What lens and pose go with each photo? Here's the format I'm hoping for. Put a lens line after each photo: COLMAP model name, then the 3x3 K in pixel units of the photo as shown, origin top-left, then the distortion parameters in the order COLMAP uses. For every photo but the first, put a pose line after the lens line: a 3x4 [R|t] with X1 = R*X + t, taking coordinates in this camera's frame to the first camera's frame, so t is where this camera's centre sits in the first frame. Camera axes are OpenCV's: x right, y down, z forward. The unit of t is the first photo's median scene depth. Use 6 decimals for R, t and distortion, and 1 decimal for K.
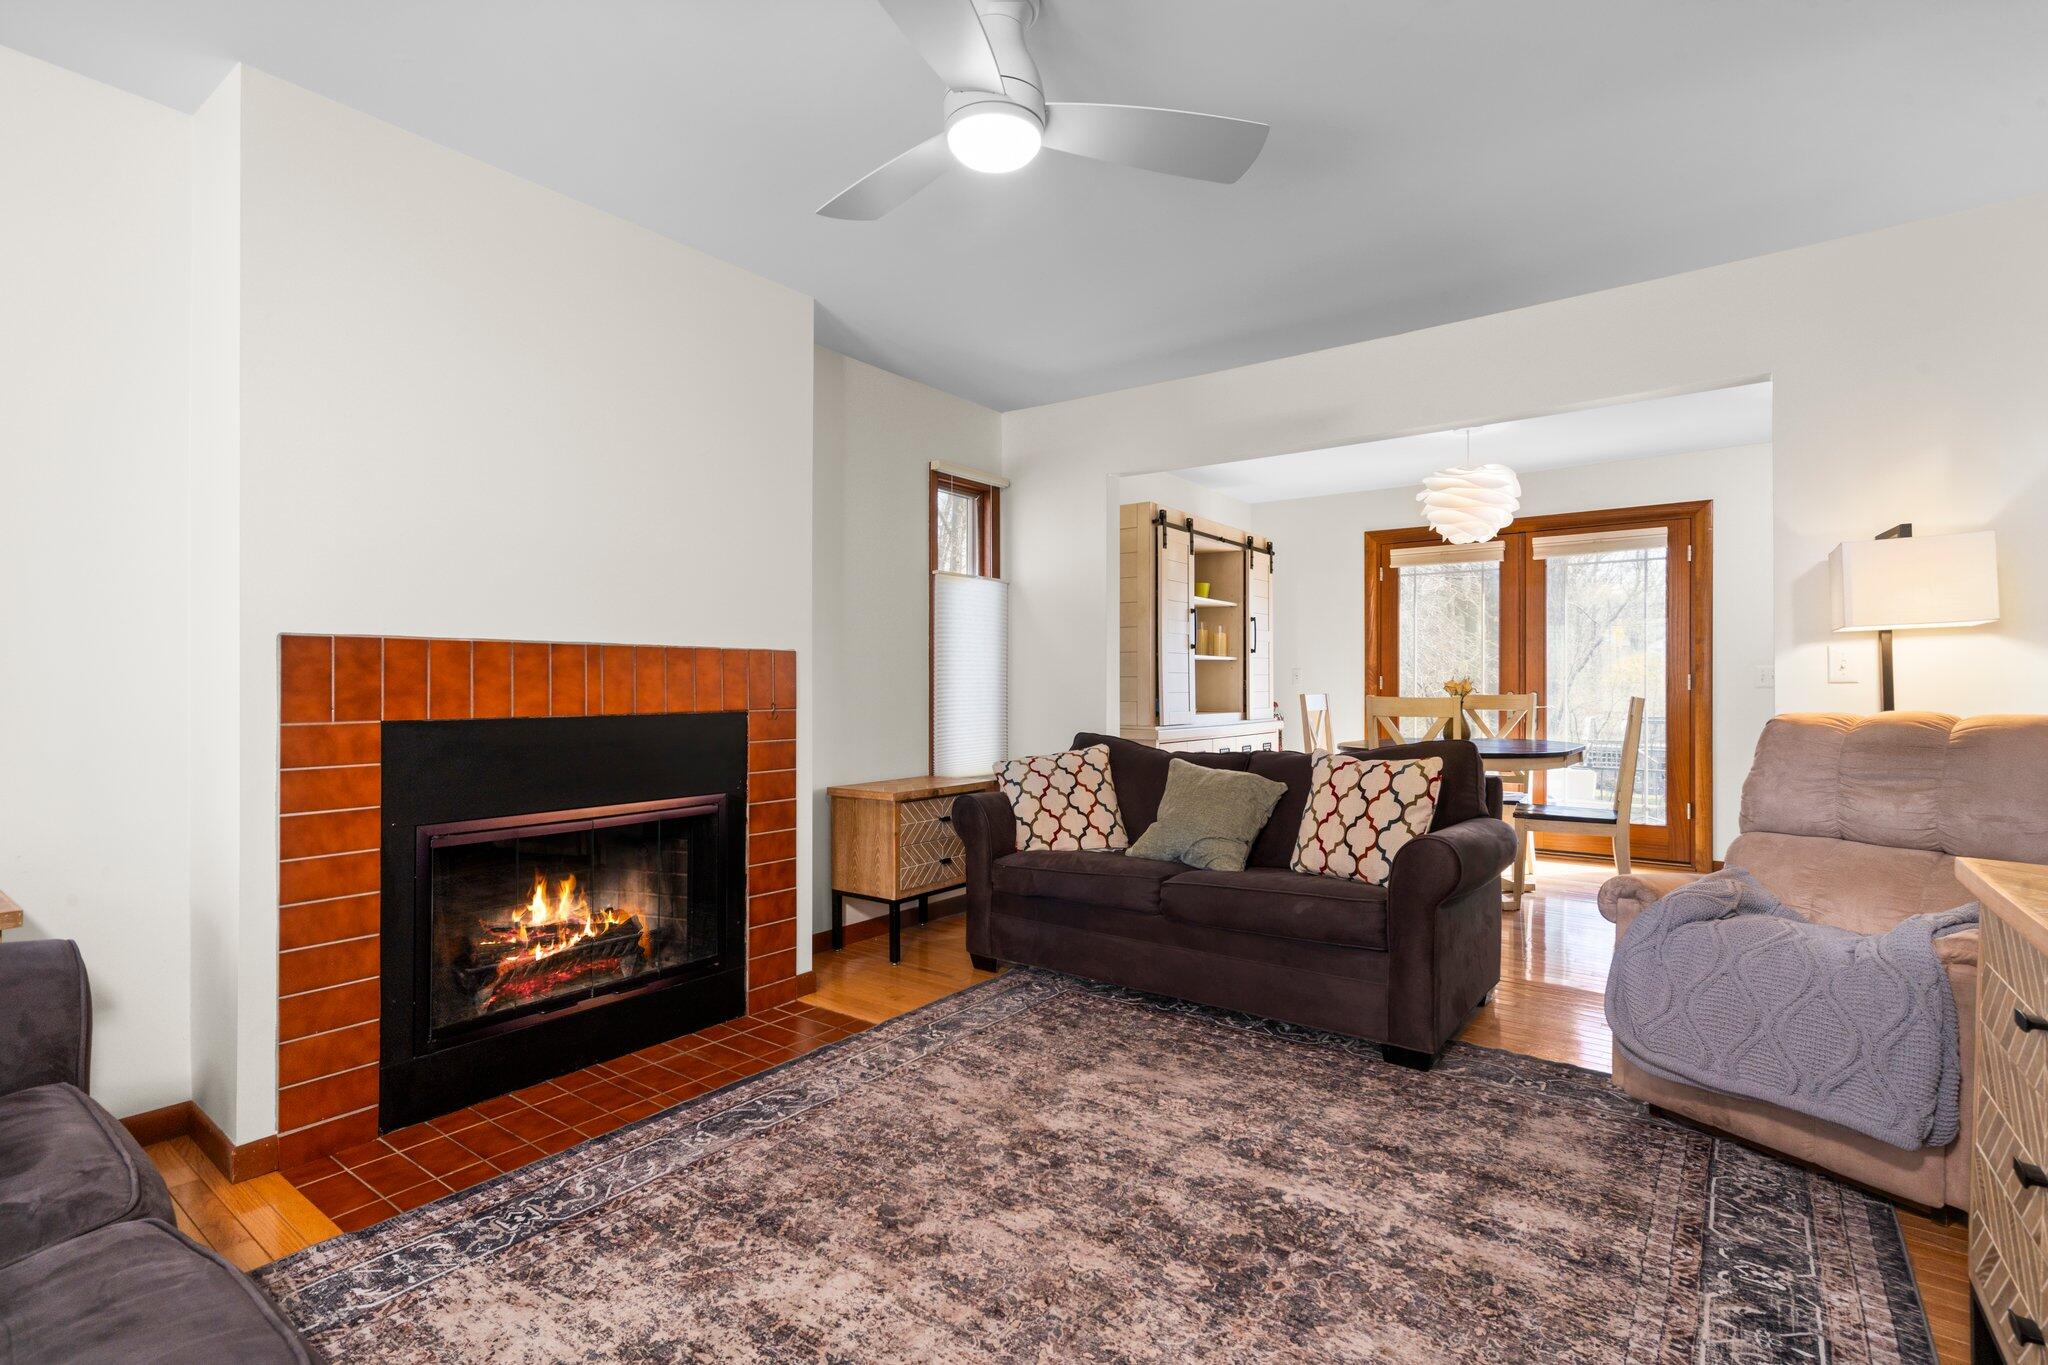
lens RADIAL K [[961.7, 0, 1024.0], [0, 961.7, 682.5], [0, 0, 1]] dist [-0.000558, 0.000896]
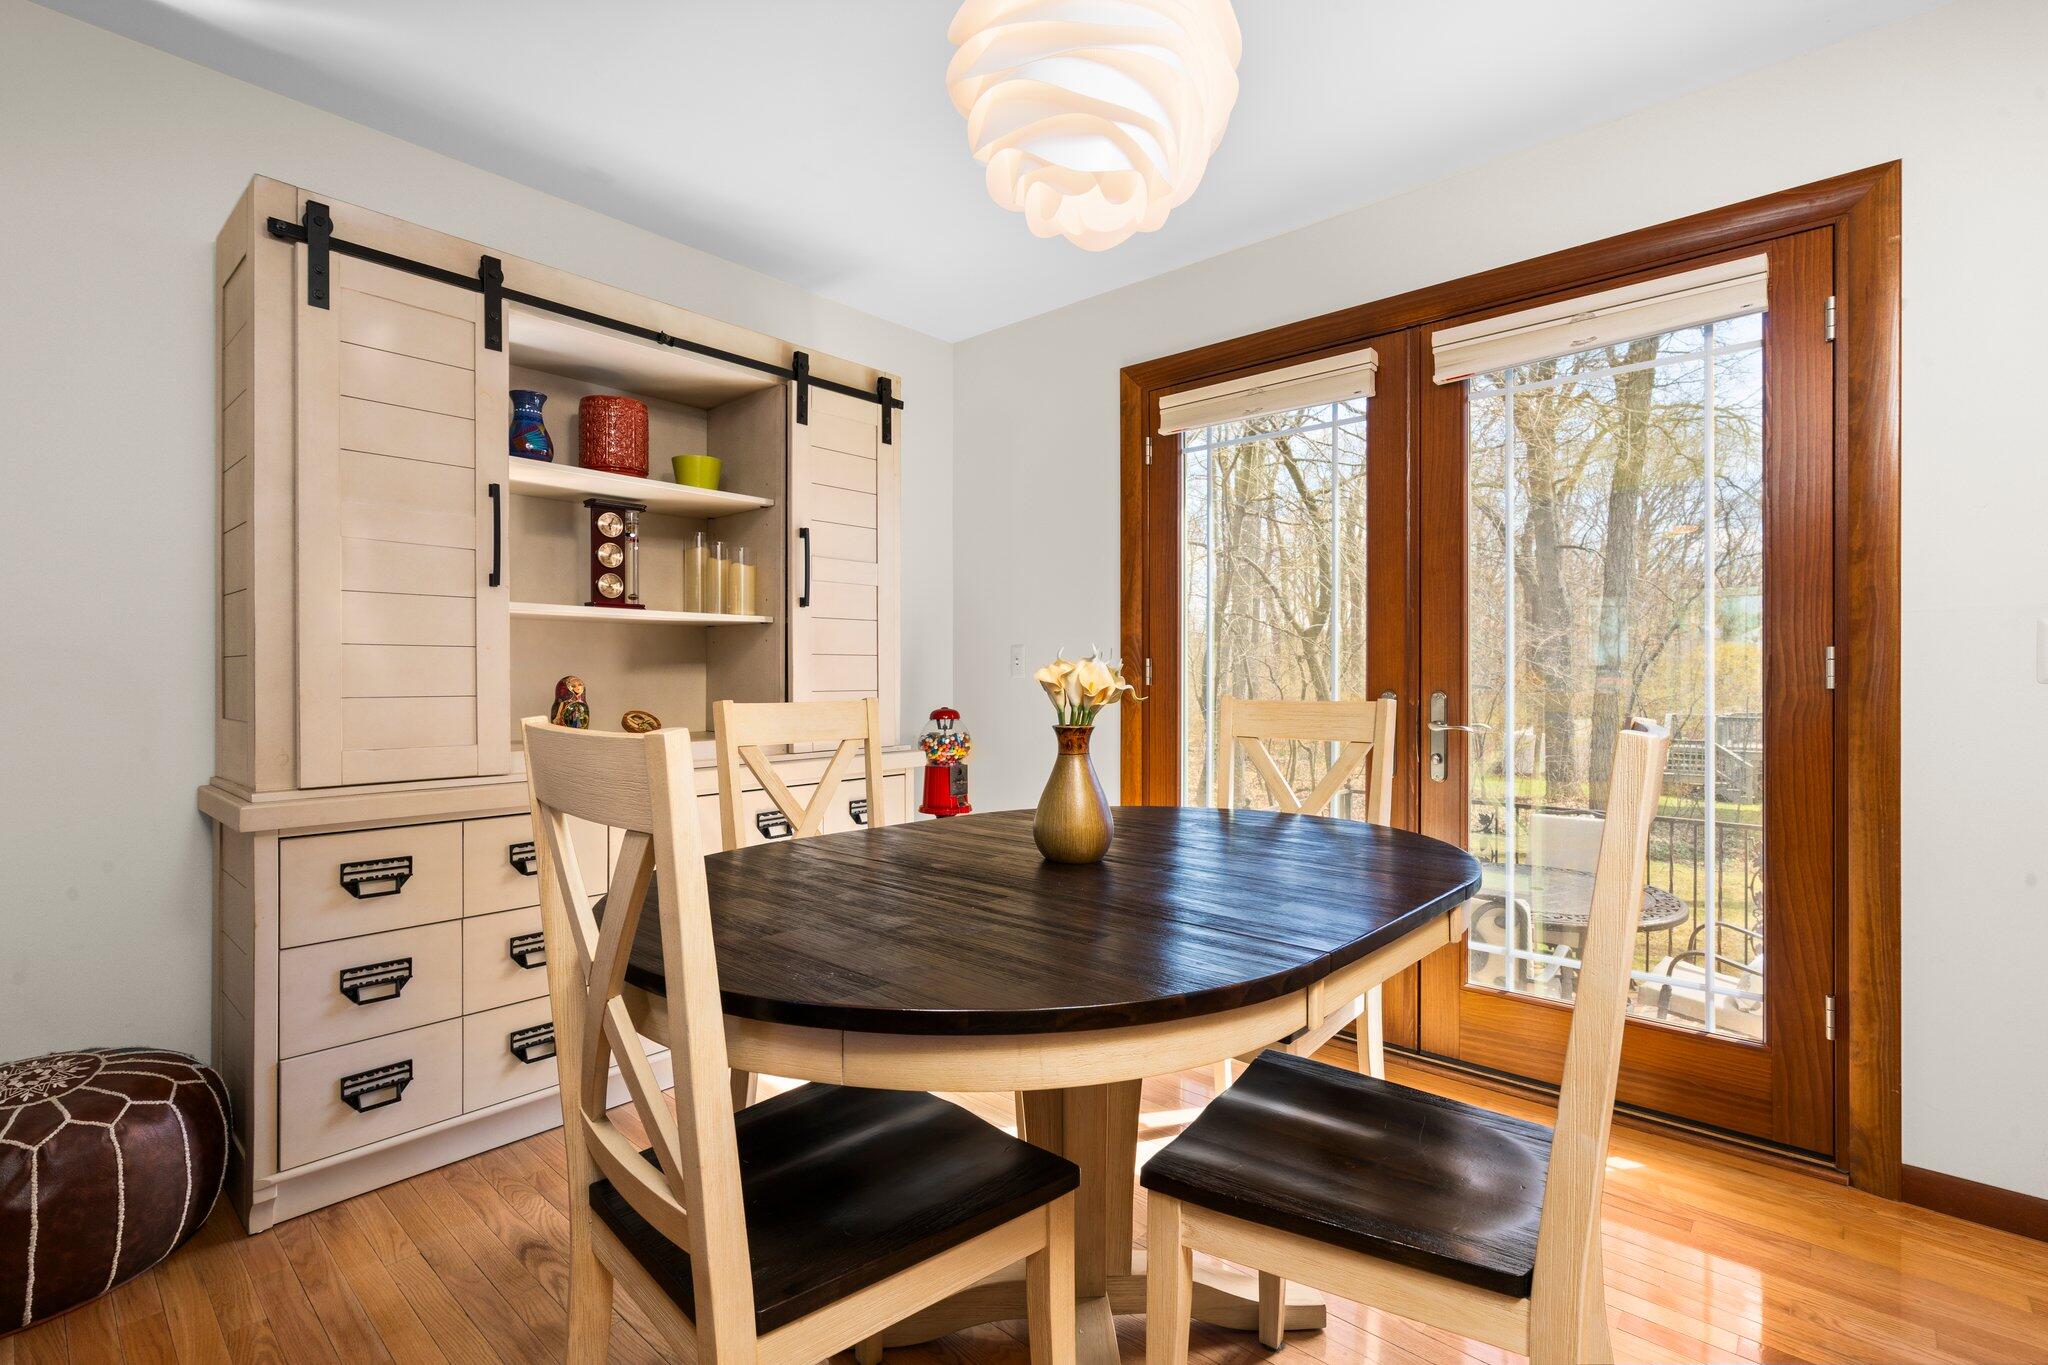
lens RADIAL K [[936.2, 0, 1024.0], [0, 936.2, 682.5], [0, 0, 1]] dist [-0.003516, -0.000247]
pose [[0.996731, -0.001747, -0.080771, 0.377924], [0.002228, 0.999980, 0.005868, 0.002182], [0.080759, -0.006029, 0.996715, 0.567010]]
